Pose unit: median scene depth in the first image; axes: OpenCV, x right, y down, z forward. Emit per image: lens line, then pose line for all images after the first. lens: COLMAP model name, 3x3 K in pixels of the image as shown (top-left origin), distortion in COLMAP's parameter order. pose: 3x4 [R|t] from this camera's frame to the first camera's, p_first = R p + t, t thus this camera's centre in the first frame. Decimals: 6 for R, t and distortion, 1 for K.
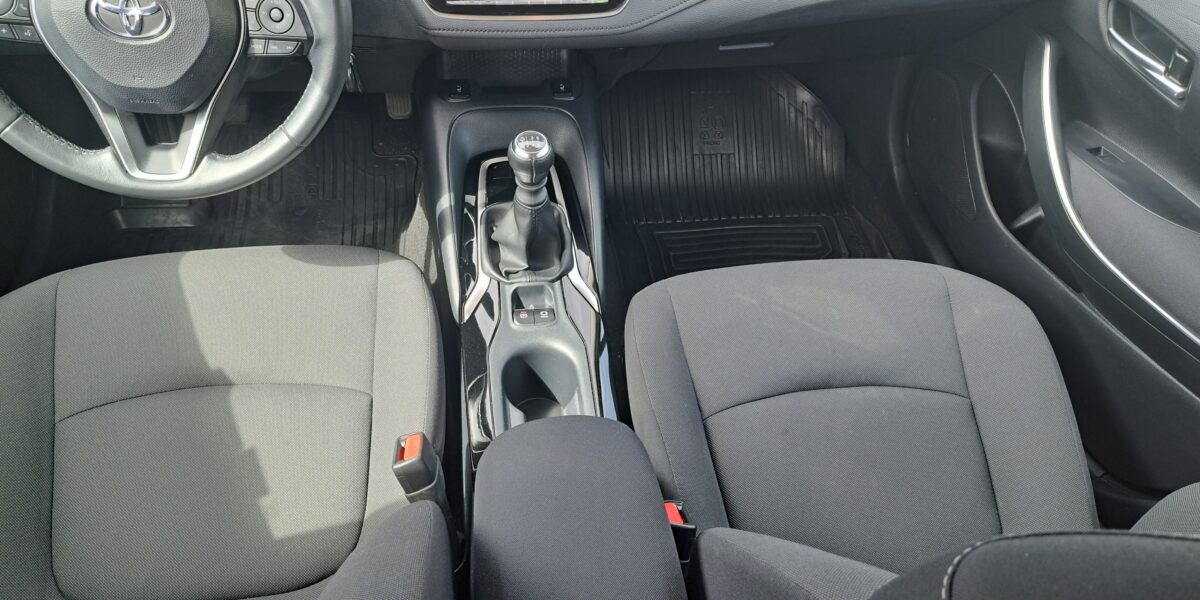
lens RADIAL K [[864.6, 0, 611.8], [0, 864.6, 299.7], [0, 0, 1]] dist [0.092483, -0.096683]
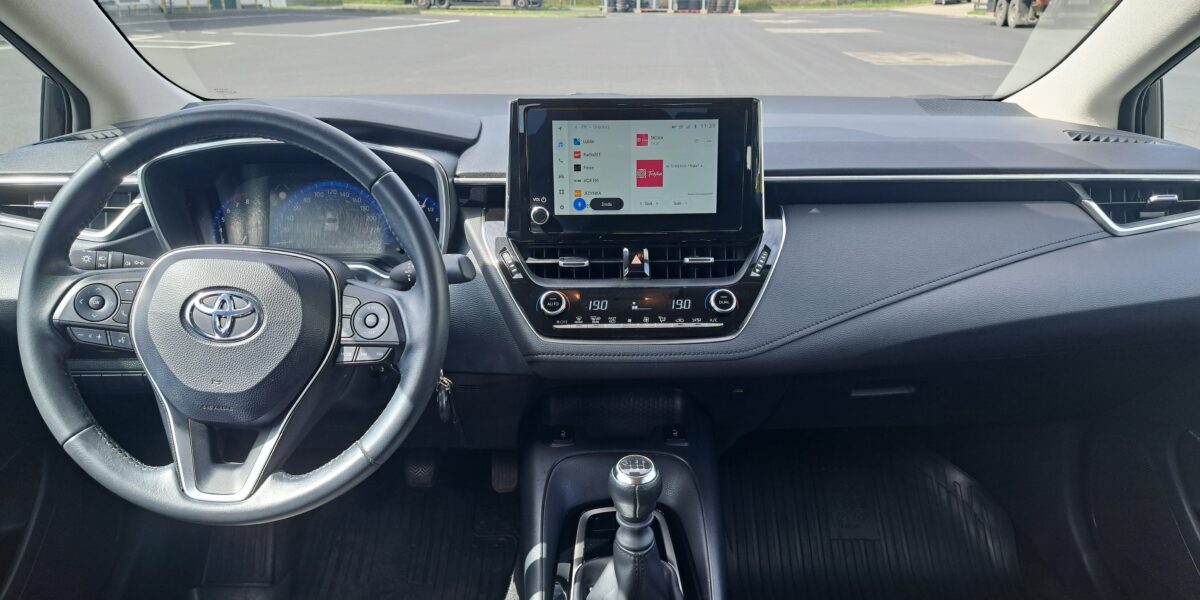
lens RADIAL K [[881.0, 0, 615.4], [0, 881.0, 305.0], [0, 0, 1]] dist [0.090939, -0.136100]
pose [[0.991065, -0.019980, -0.131873, 0.005032], [-0.043424, 0.886513, -0.460661, 0.074691], [0.126111, 0.462272, 0.877725, 0.152605]]
